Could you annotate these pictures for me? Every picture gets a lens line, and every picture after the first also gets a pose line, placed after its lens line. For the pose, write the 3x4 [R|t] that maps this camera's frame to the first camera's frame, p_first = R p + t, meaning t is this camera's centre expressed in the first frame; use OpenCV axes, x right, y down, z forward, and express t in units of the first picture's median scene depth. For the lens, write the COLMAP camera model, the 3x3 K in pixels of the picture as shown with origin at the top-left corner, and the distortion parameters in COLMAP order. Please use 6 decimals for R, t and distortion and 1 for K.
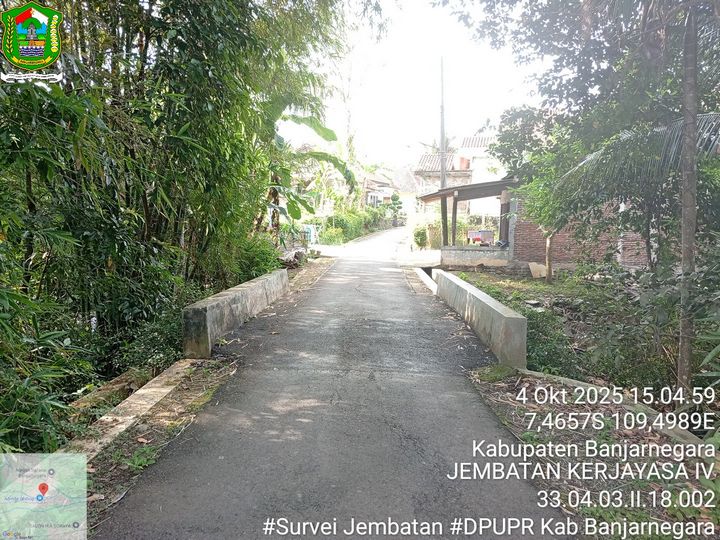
lens RADIAL K [[553.0, 0, 359.7], [0, 553.0, 269.0], [0, 0, 1]] dist [0.089344, -0.192427]
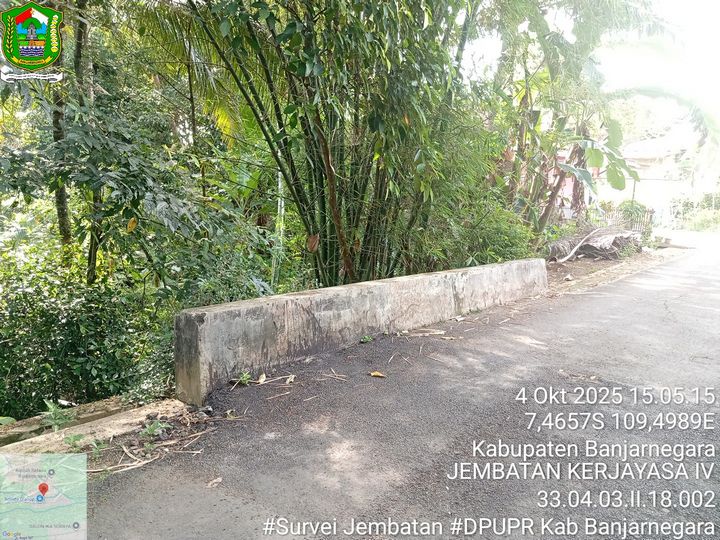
lens RADIAL K [[553.0, 0, 357.5], [0, 553.0, 267.6], [0, 0, 1]] dist [0.089344, -0.192427]
pose [[0.791505, 0.086376, -0.605028, 0.059966], [-0.069417, 0.996262, 0.051417, -0.005333], [0.607207, 0.001303, 0.794542, 0.234566]]
